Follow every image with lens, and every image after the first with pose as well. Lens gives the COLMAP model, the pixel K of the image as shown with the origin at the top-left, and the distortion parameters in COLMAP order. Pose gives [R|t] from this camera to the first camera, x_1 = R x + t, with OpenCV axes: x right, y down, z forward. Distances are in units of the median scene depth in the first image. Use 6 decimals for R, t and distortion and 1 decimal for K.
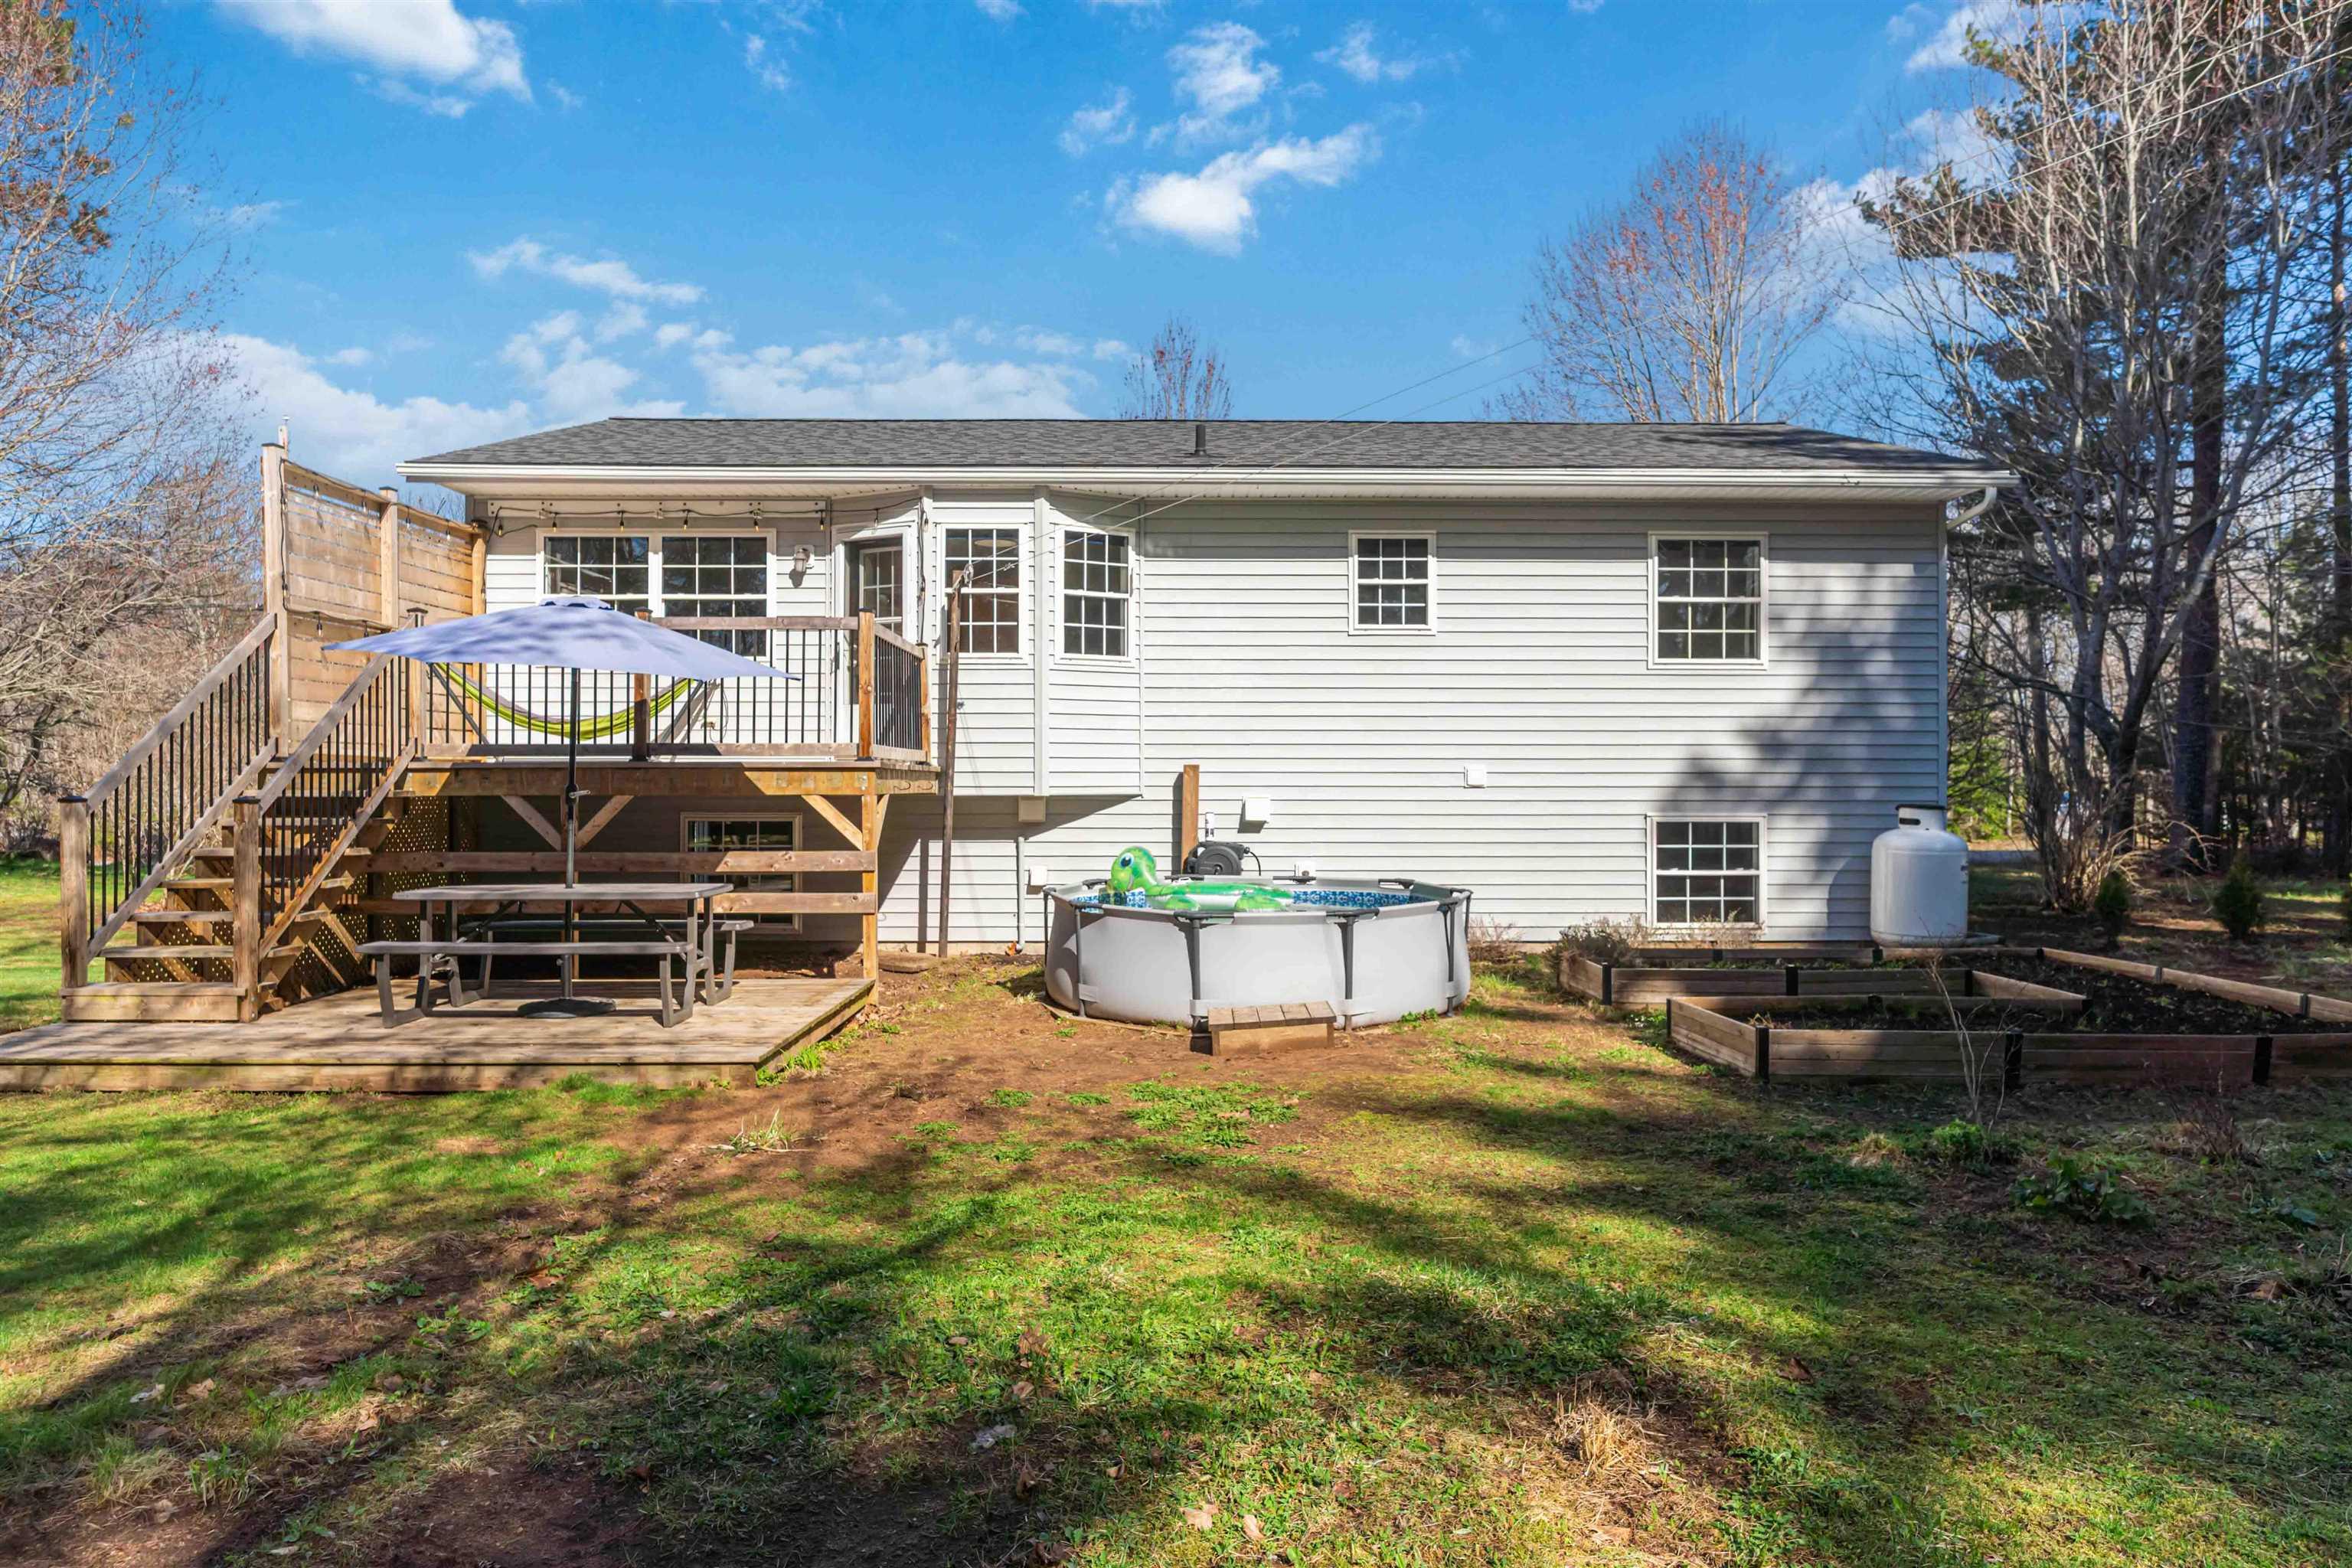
lens RADIAL K [[1421.1, 0, 1176.1], [0, 1421.1, 782.5], [0, 0, 1]] dist [0.000104, 0.000039]
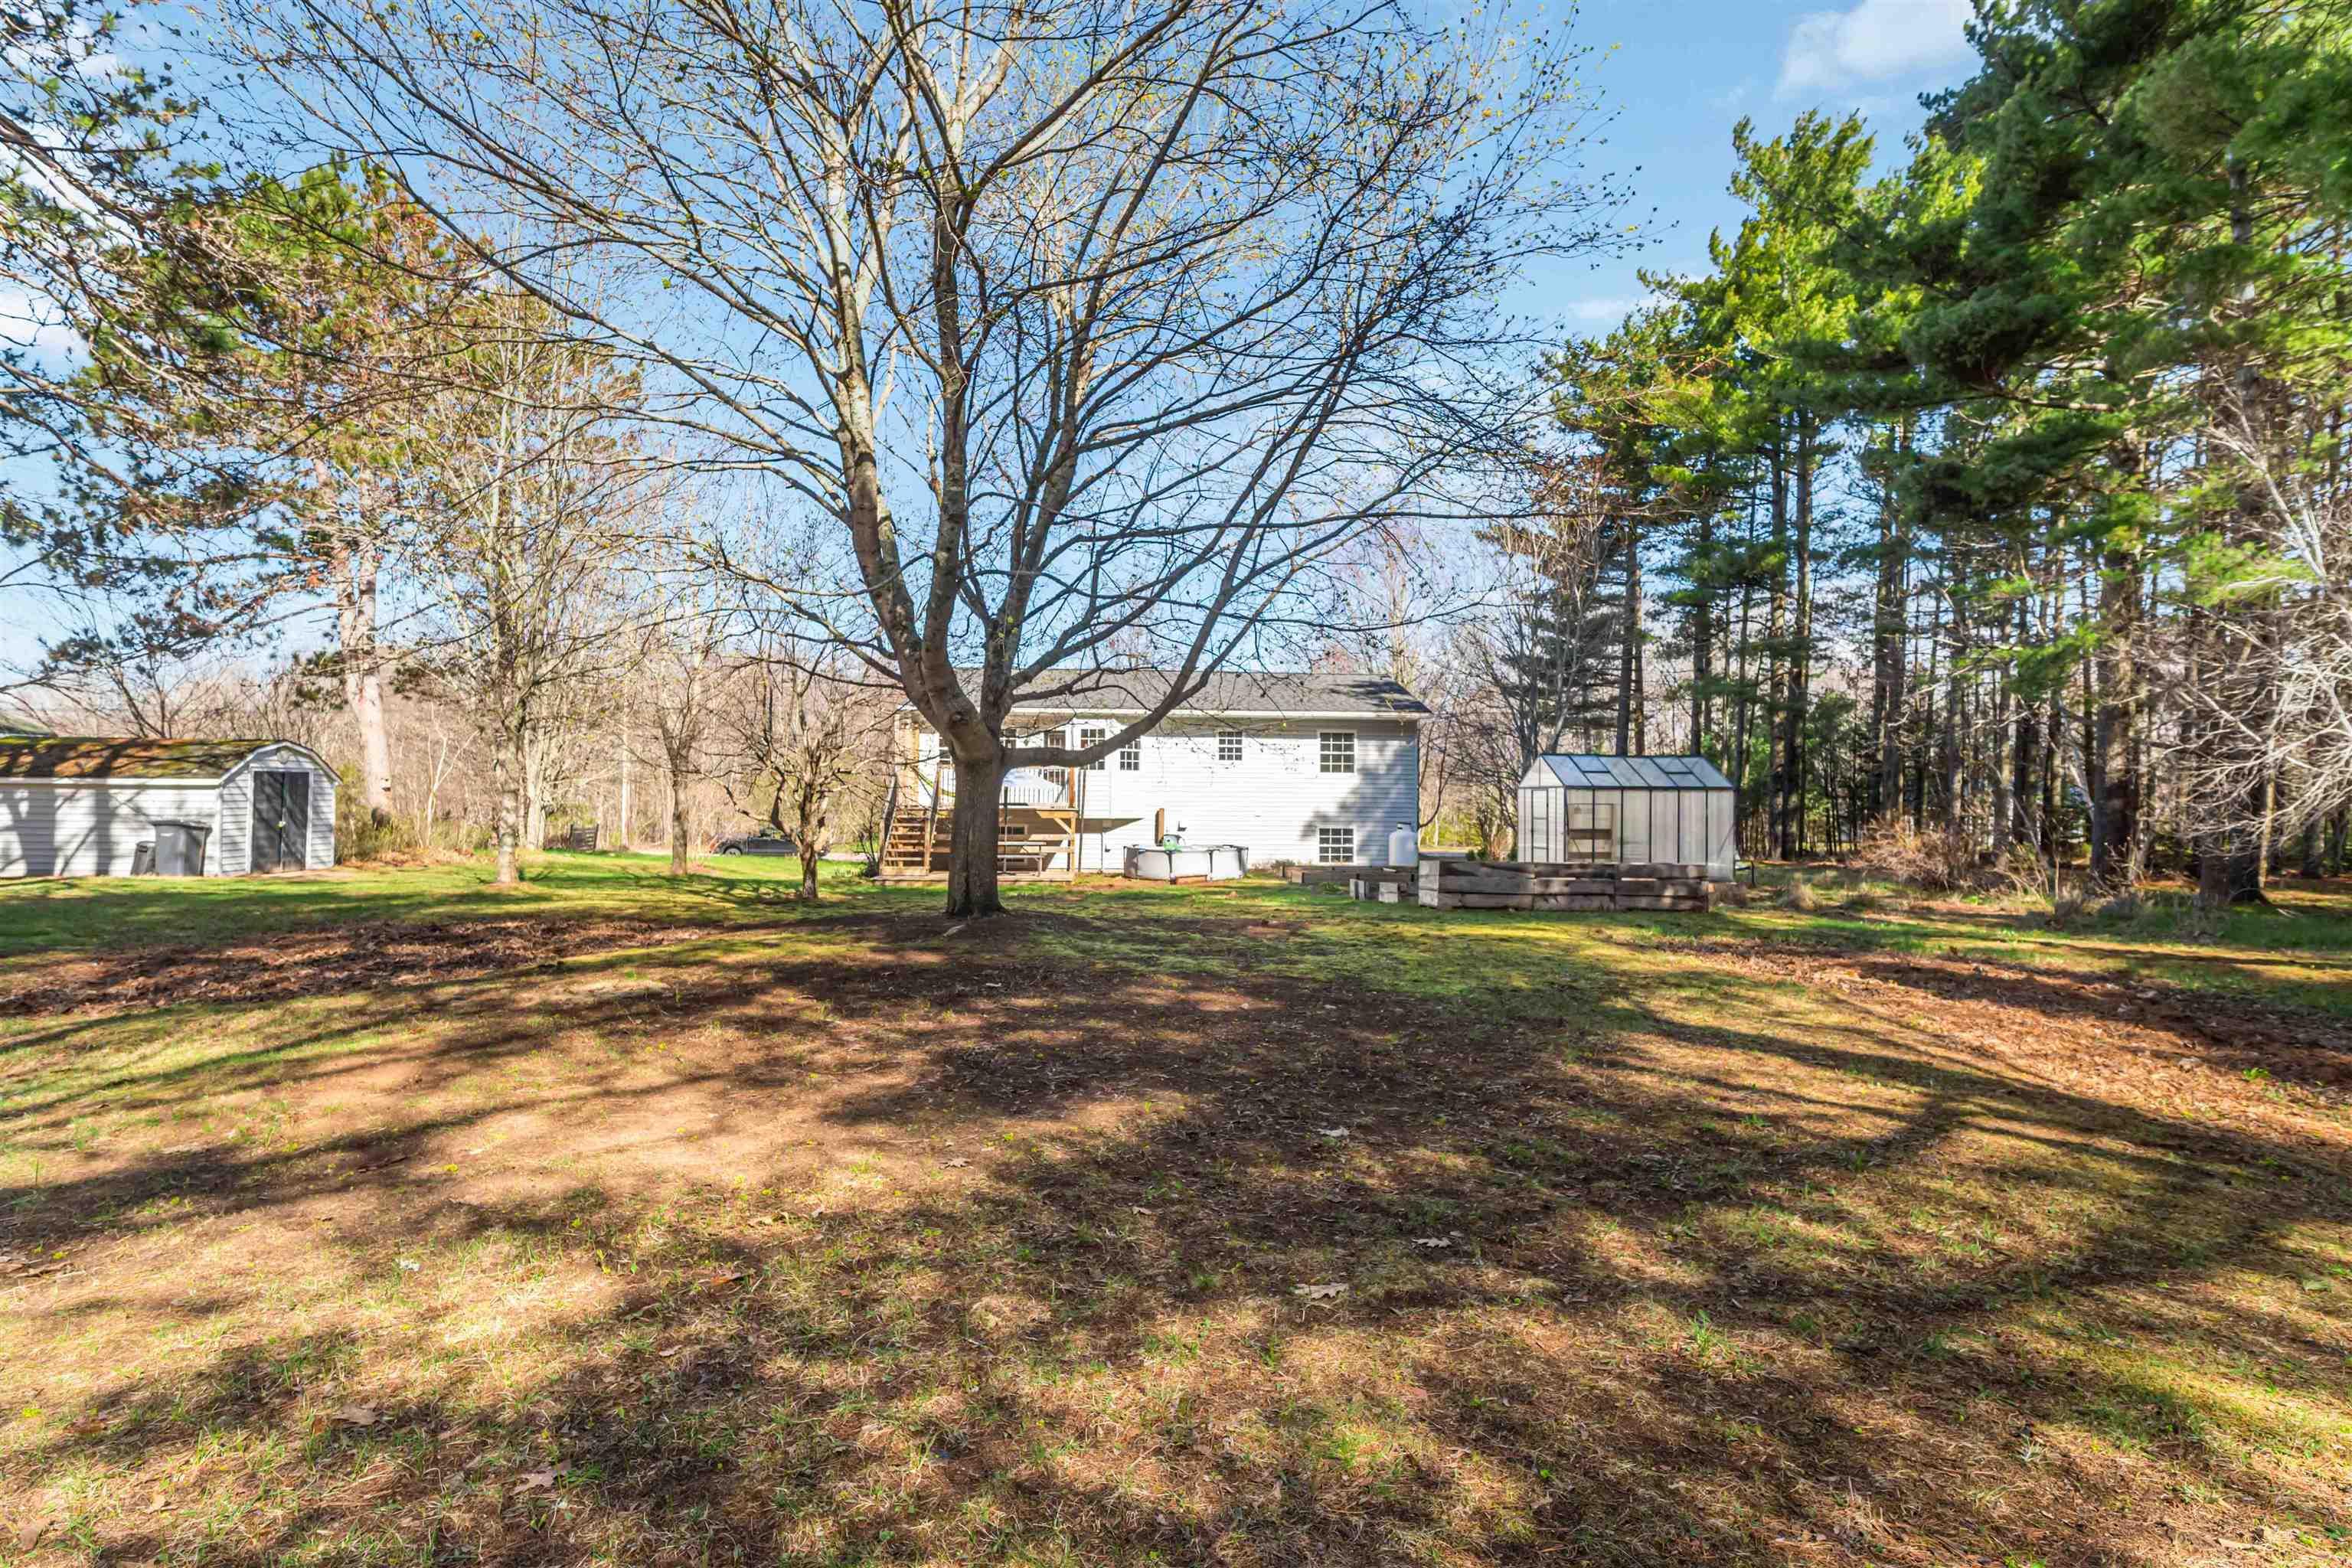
lens RADIAL K [[1154.2, 0, 1174.8], [0, 1154.2, 790.8], [0, 0, 1]] dist [-0.000119, -0.000001]
pose [[0.997717, 0.006146, 0.067251, -0.122582], [-0.005145, 0.999874, -0.015044, -0.012669], [-0.067335, 0.014664, 0.997623, -1.373815]]
